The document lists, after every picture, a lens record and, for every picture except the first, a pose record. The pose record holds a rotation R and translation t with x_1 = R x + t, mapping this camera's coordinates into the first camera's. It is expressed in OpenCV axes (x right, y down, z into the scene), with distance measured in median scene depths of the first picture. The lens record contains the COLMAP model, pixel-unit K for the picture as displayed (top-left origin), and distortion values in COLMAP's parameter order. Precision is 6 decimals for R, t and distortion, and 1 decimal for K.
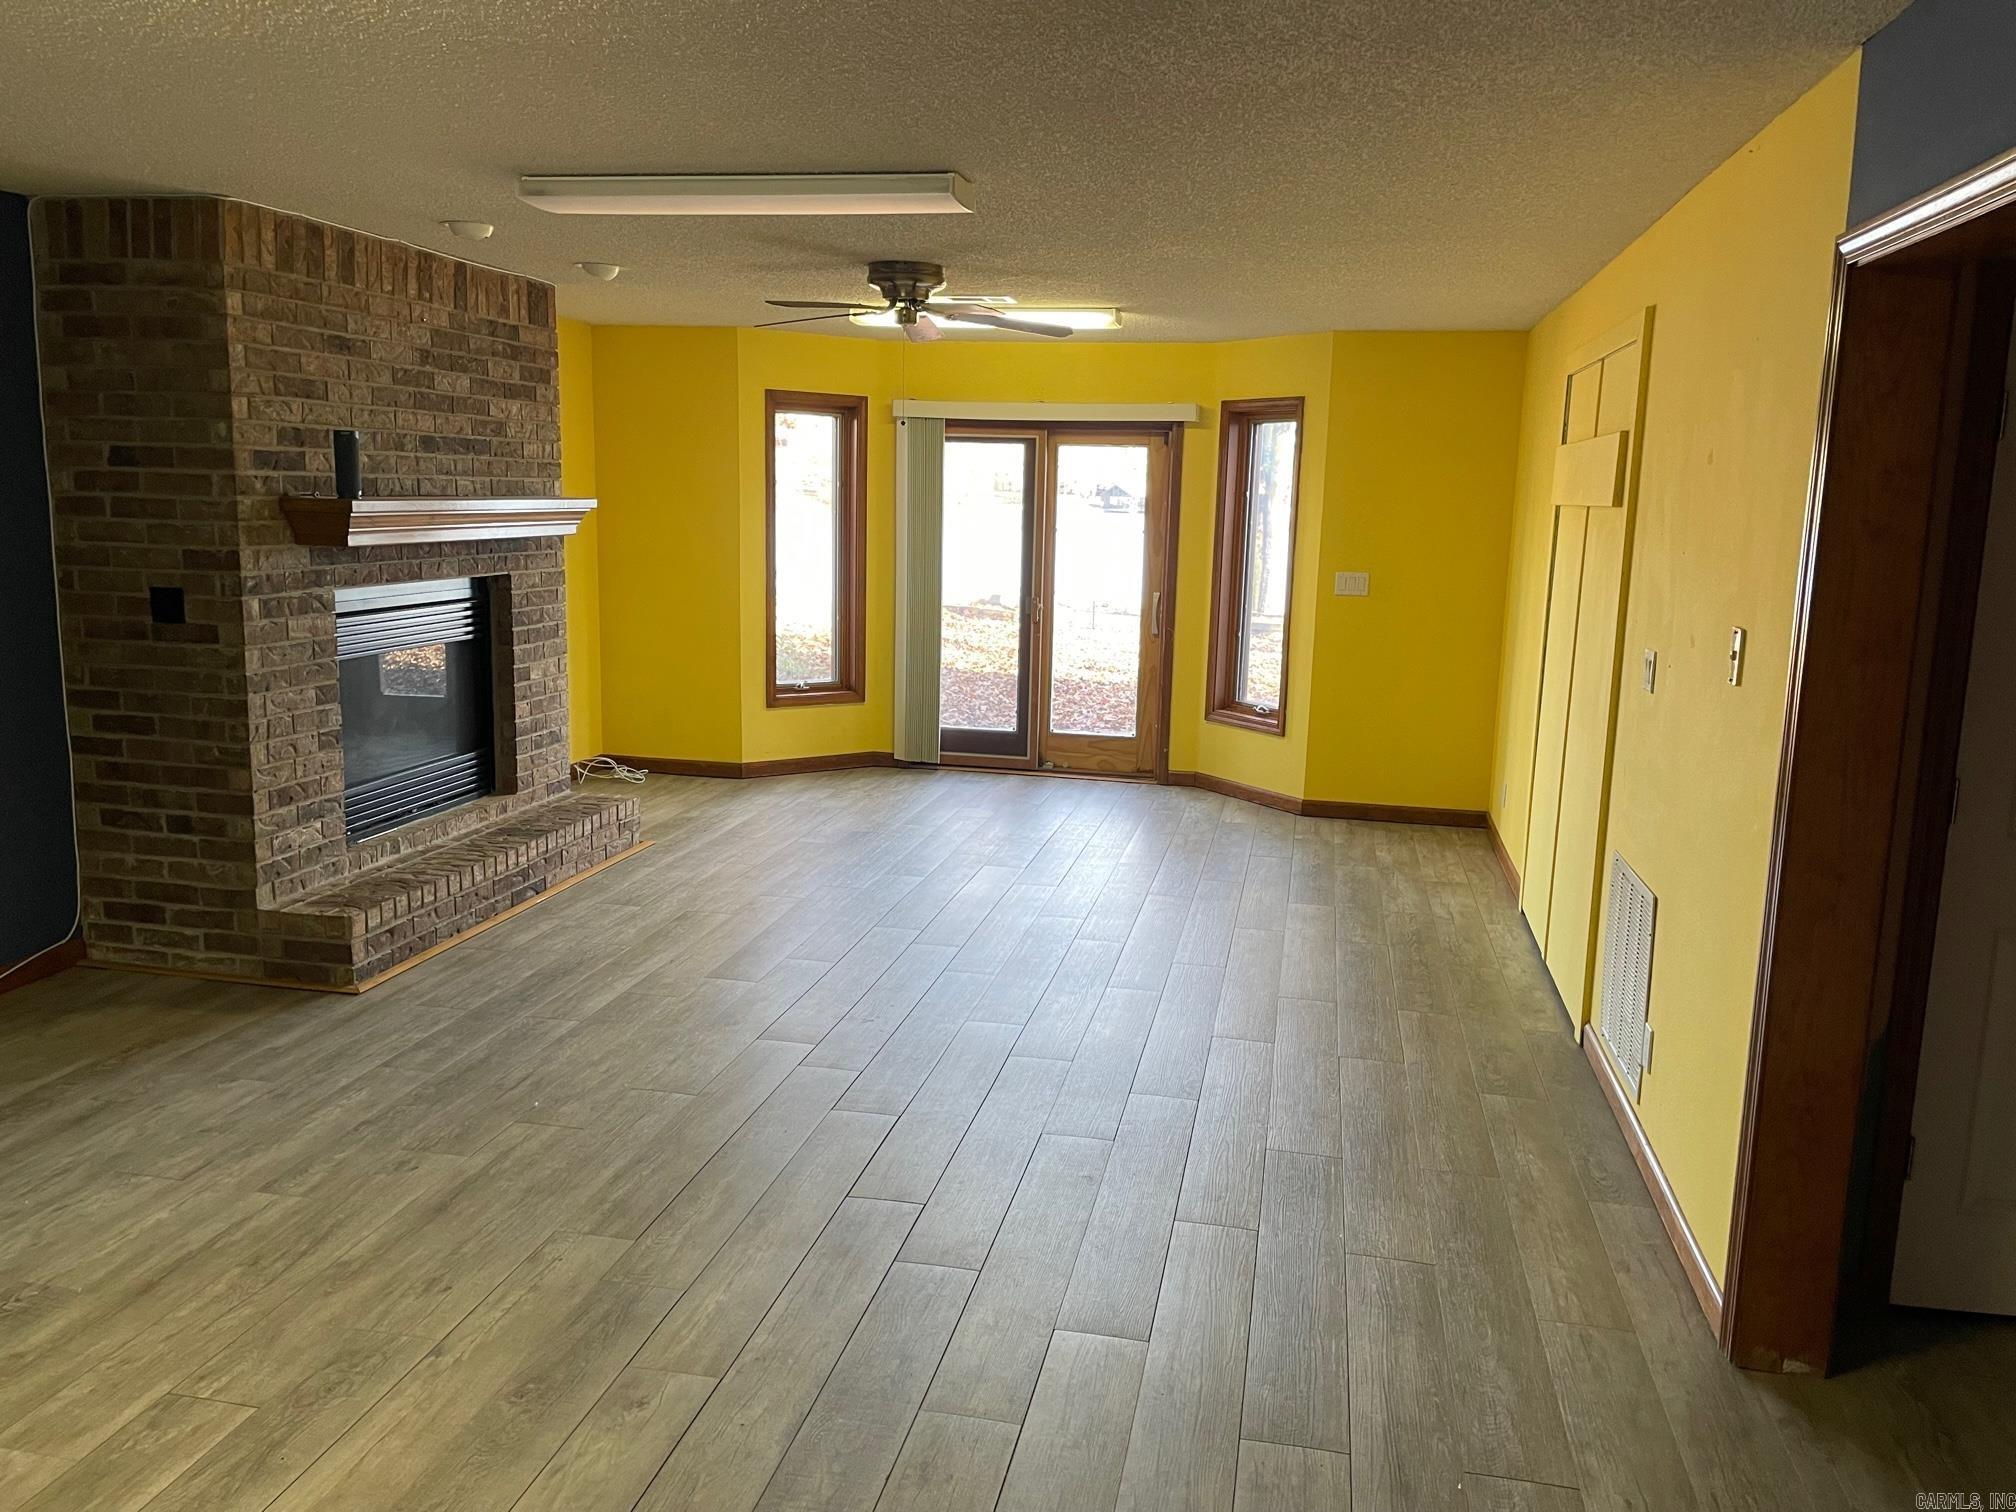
lens RADIAL K [[1519.4, 0, 1010.5], [0, 1519.4, 758.2], [0, 0, 1]] dist [0.081302, -0.105097]
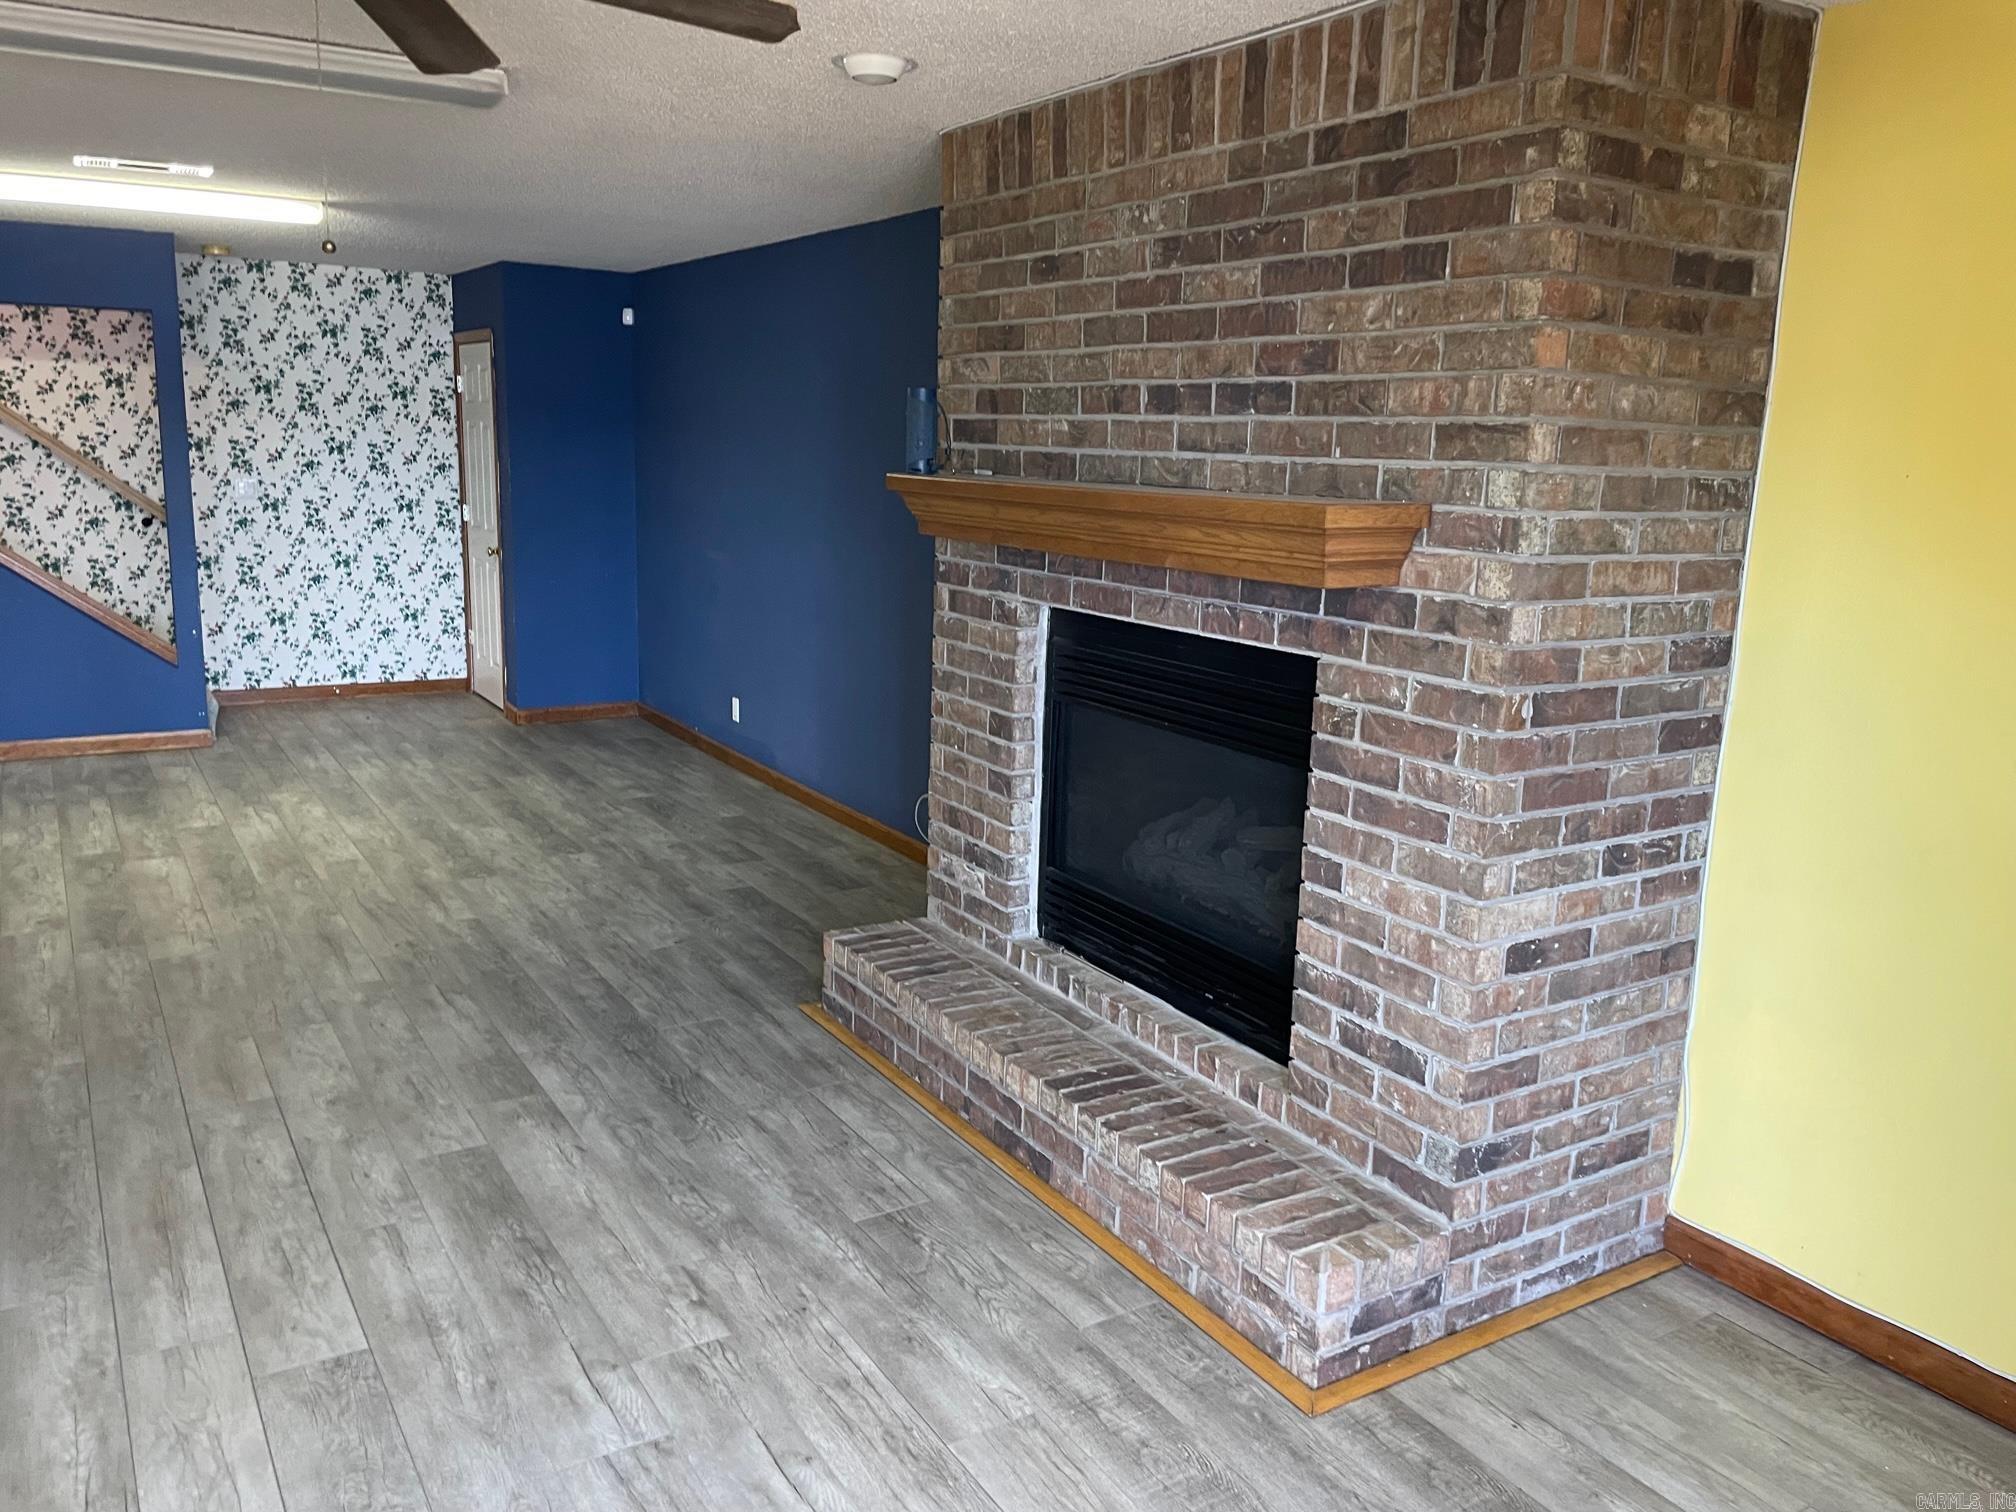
lens RADIAL K [[1519.4, 0, 1020.6], [0, 1519.4, 740.7], [0, 0, 1]] dist [0.081302, -0.105097]
pose [[-0.714603, 0.092154, -0.693434, 0.095505], [-0.169354, 0.939005, 0.299313, -0.283570], [0.678721, 0.331326, -0.655409, 1.595880]]
